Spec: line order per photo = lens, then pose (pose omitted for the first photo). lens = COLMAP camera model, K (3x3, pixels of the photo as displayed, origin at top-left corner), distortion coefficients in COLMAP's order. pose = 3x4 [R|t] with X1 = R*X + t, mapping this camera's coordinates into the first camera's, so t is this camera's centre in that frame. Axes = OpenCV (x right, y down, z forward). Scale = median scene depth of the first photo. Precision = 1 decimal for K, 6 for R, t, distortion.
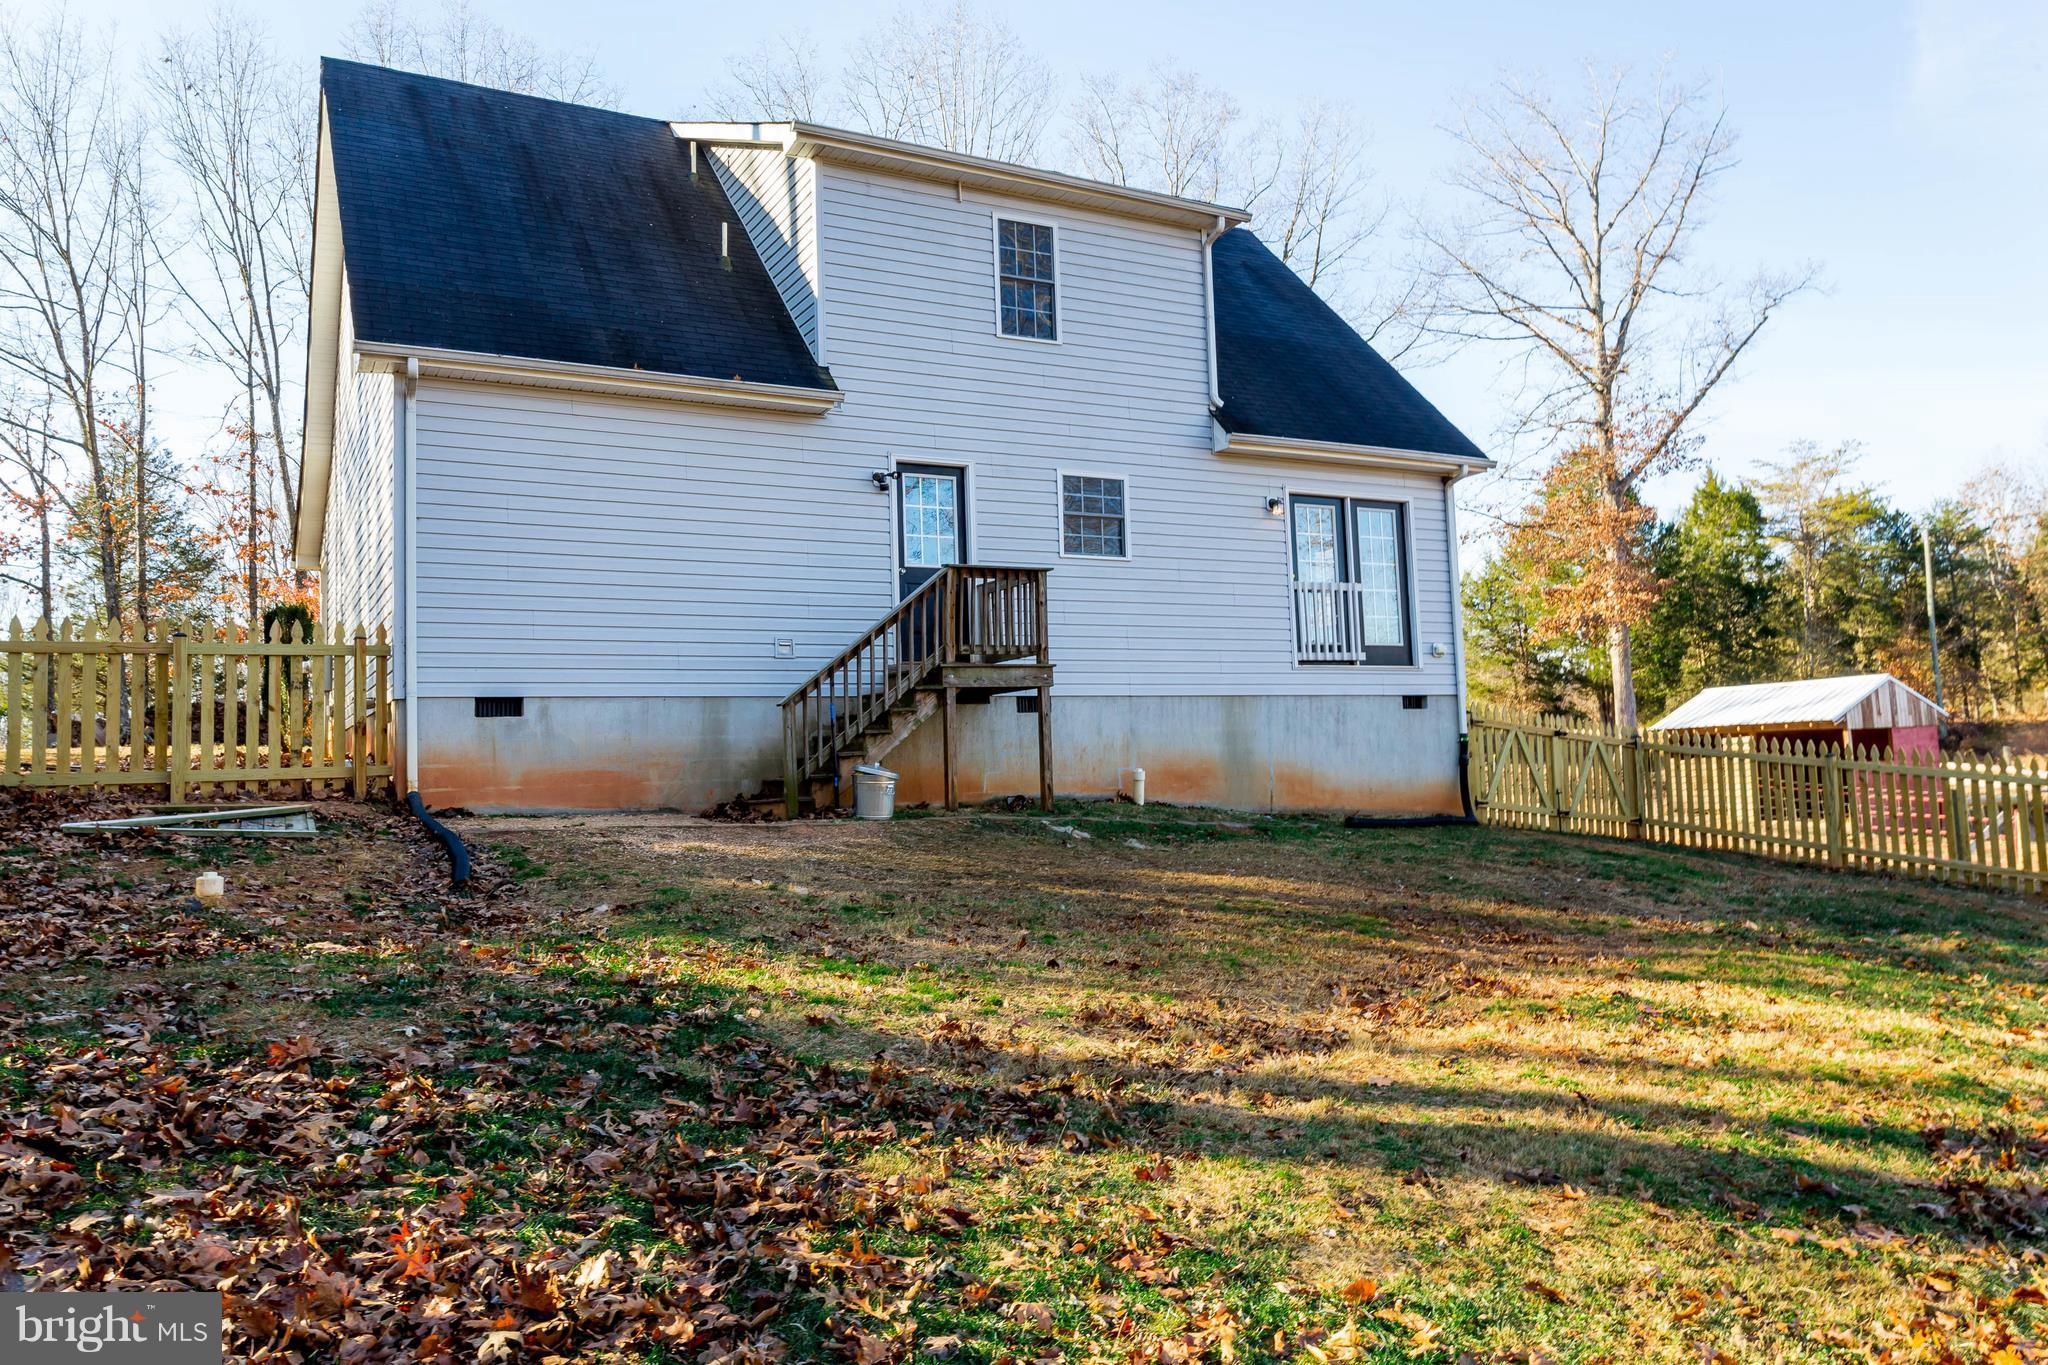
lens RADIAL K [[983.2, 0, 1023.2], [0, 983.2, 699.7], [0, 0, 1]] dist [0.001056, -0.000038]
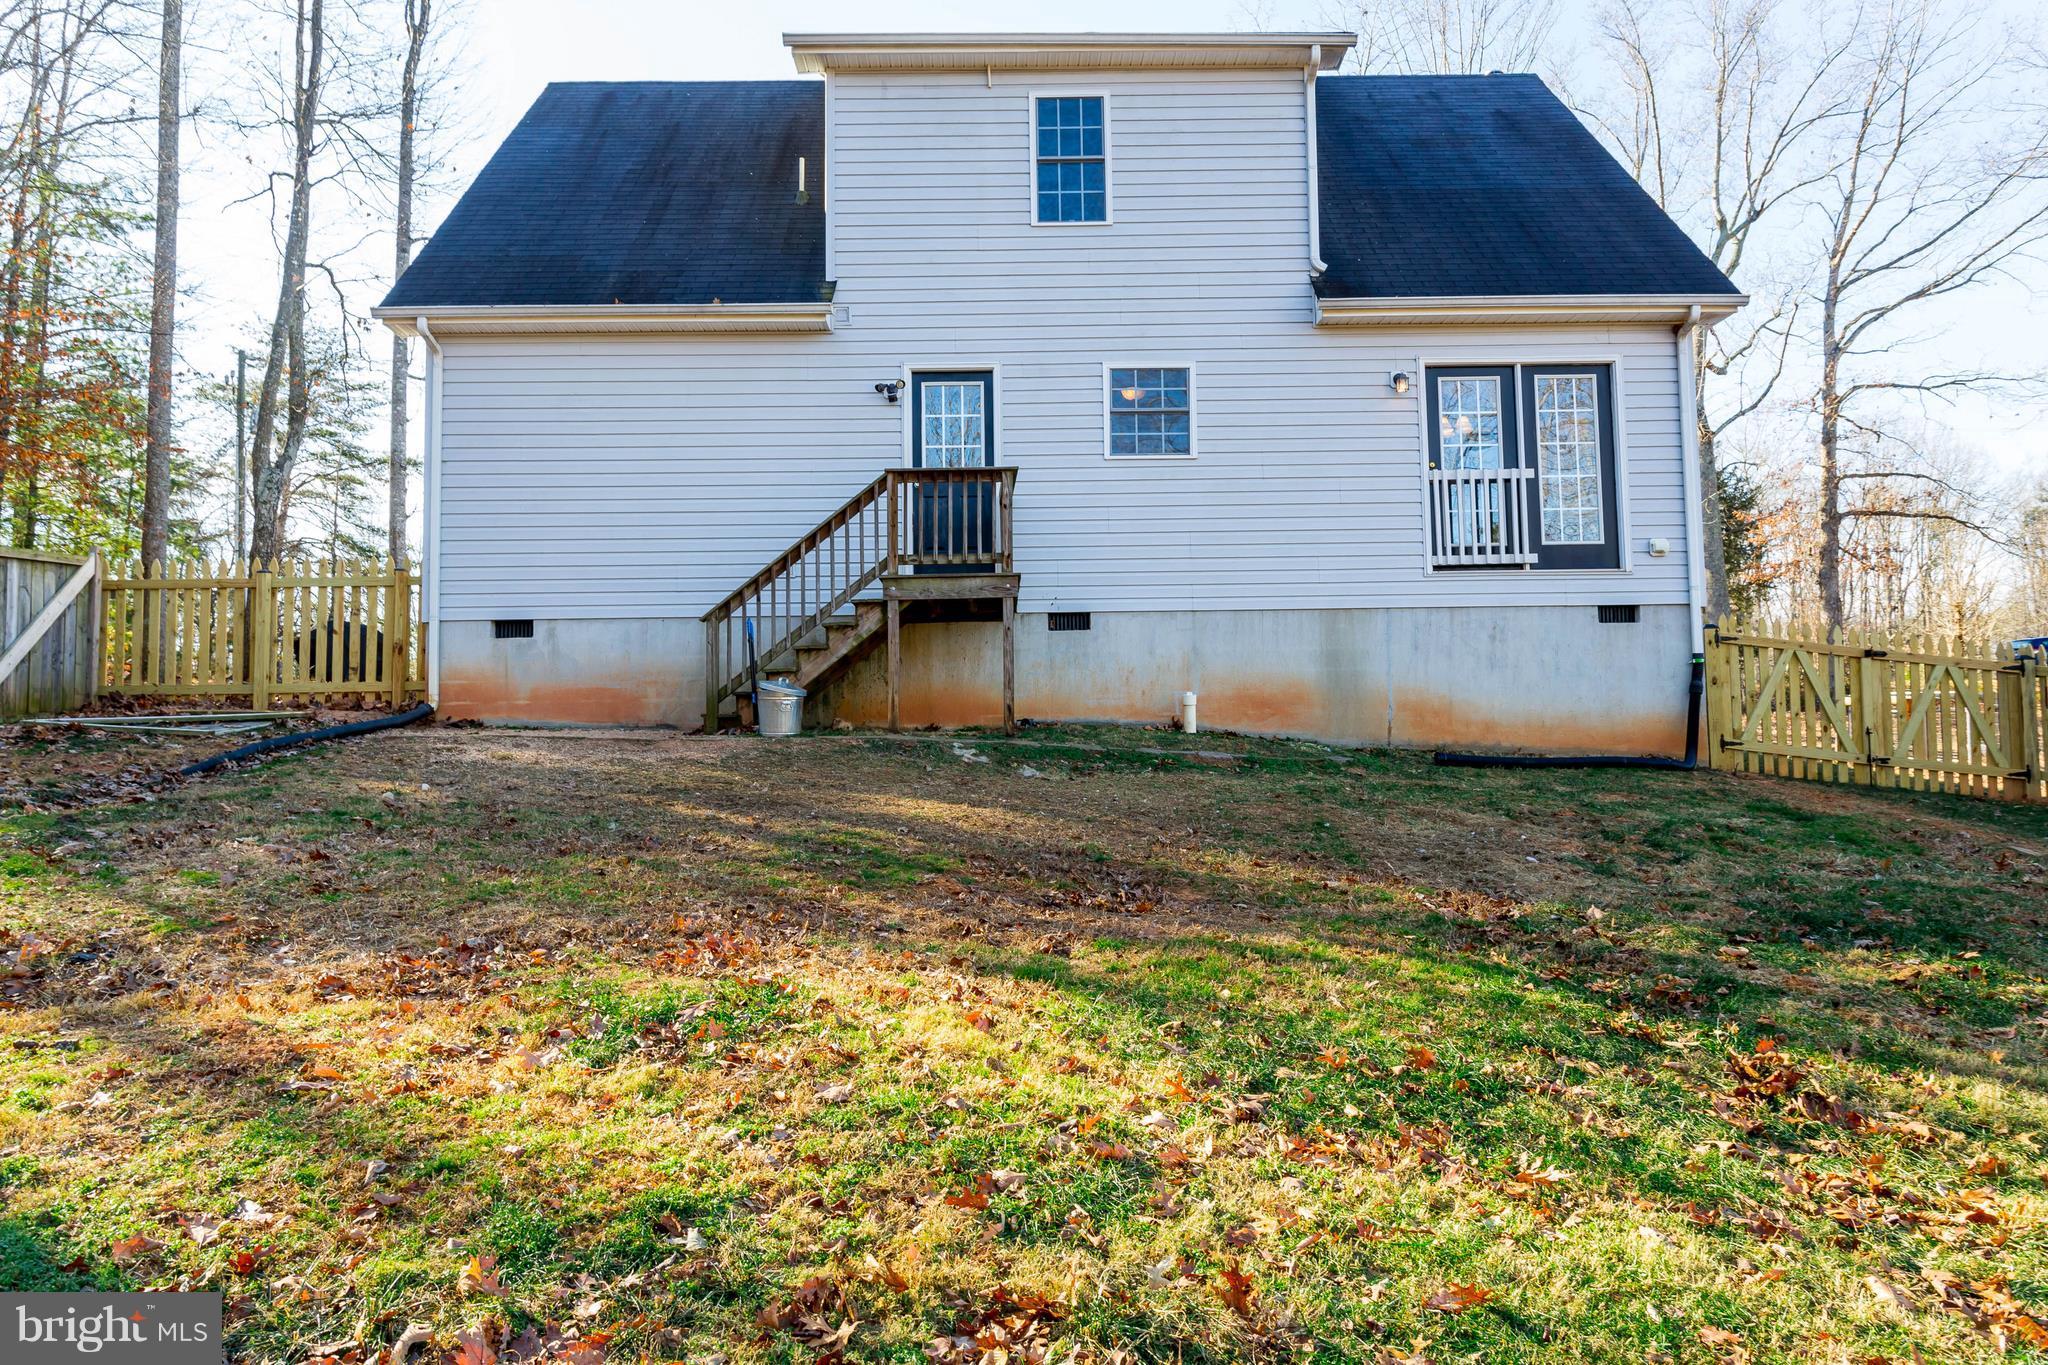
lens RADIAL K [[983.7, 0, 1017.1], [0, 983.7, 657.0], [0, 0, 1]] dist [-0.000777, 0.000184]
pose [[0.940900, -0.009489, -0.338552, 0.255075], [0.015365, 0.999774, 0.014682, 0.021911], [0.338336, -0.019016, 0.940833, 0.109024]]
